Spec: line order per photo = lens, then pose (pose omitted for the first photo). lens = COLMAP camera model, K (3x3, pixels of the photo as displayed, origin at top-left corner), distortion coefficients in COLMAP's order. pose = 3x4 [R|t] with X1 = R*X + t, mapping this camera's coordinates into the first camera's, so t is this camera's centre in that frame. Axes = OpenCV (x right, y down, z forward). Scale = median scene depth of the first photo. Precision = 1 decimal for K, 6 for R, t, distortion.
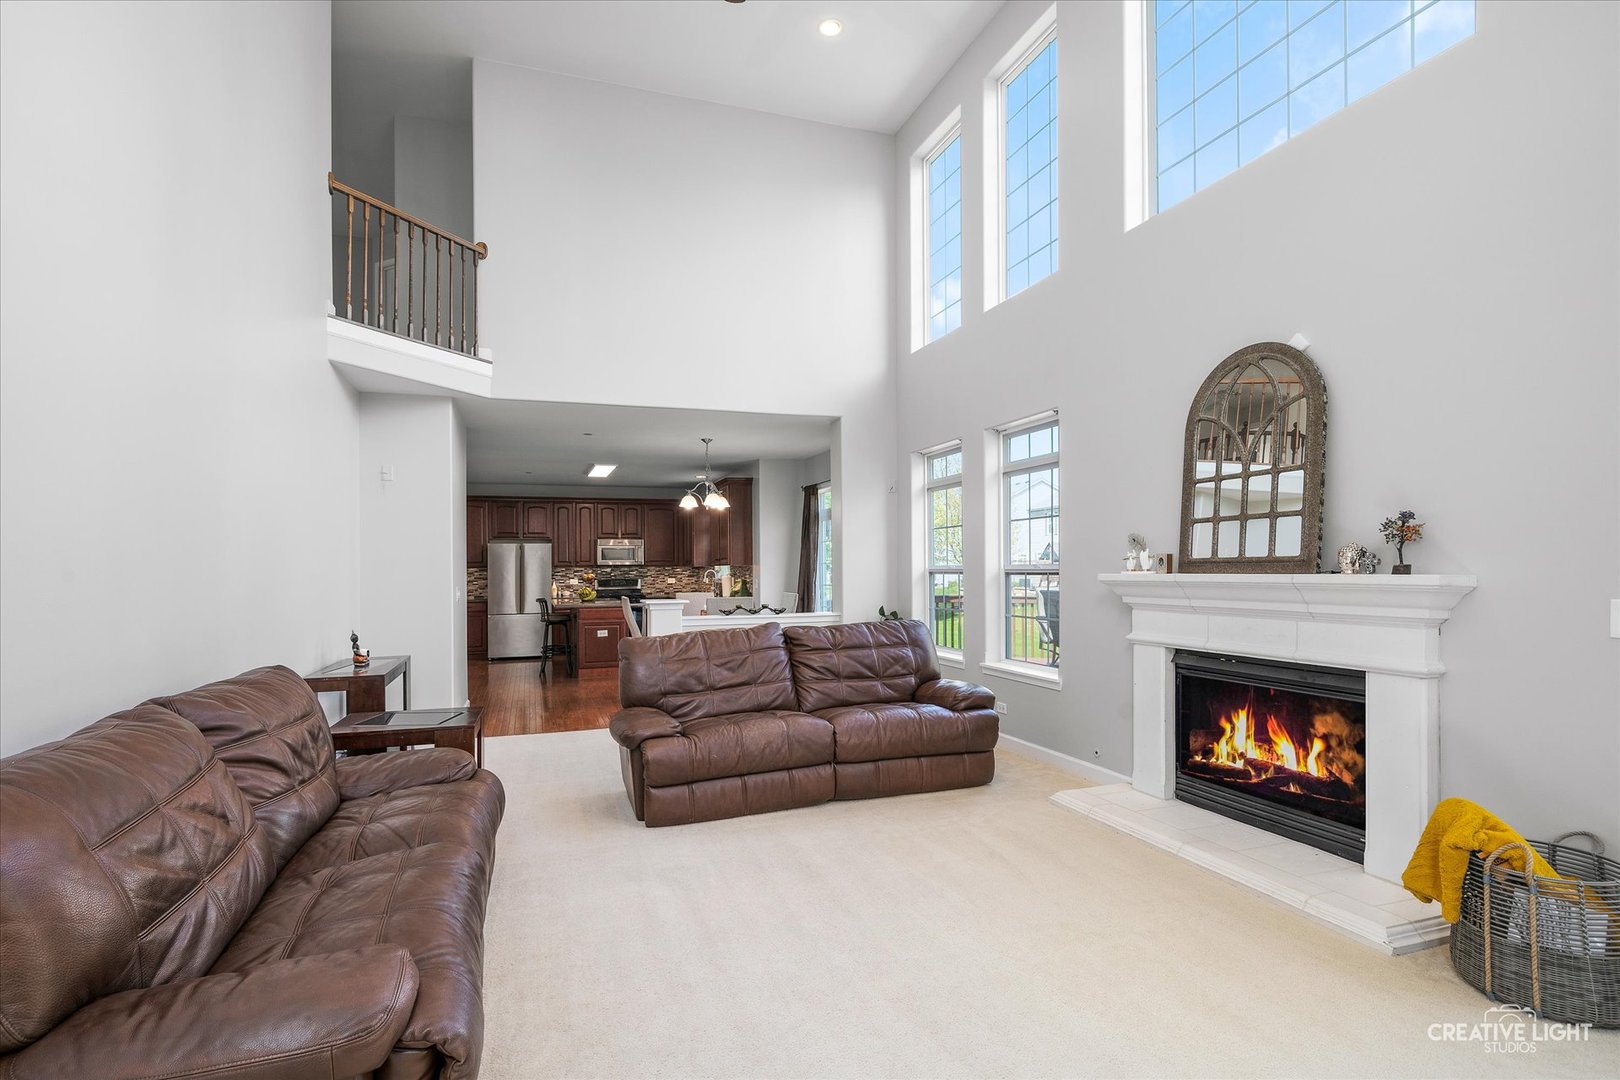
lens RADIAL K [[822.6, 0, 777.7], [0, 822.6, 566.6], [0, 0, 1]] dist [-0.001058, 0.000484]
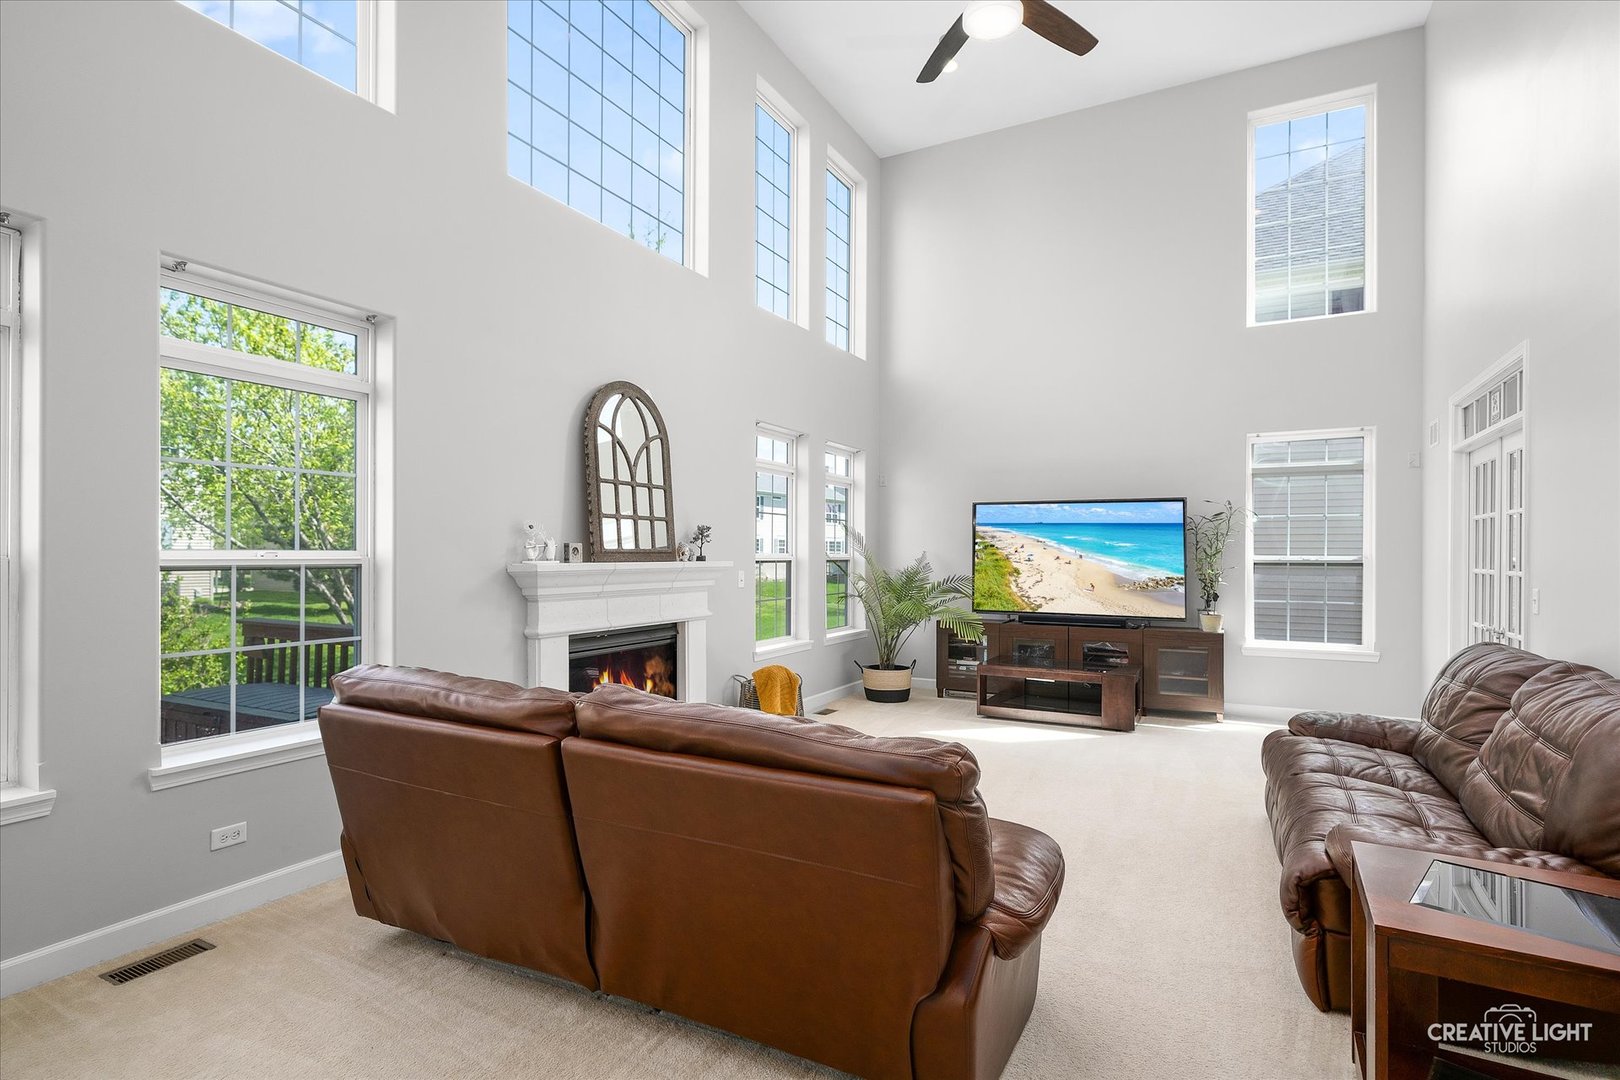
lens RADIAL K [[822.6, 0, 809.5], [0, 822.6, 552.0], [0, 0, 1]] dist [-0.001058, 0.000484]
pose [[-0.674978, 0.009925, 0.737771, -0.549369], [0.003704, 0.999943, -0.010063, 0.006881], [-0.737829, -0.004060, -0.674976, 1.684545]]
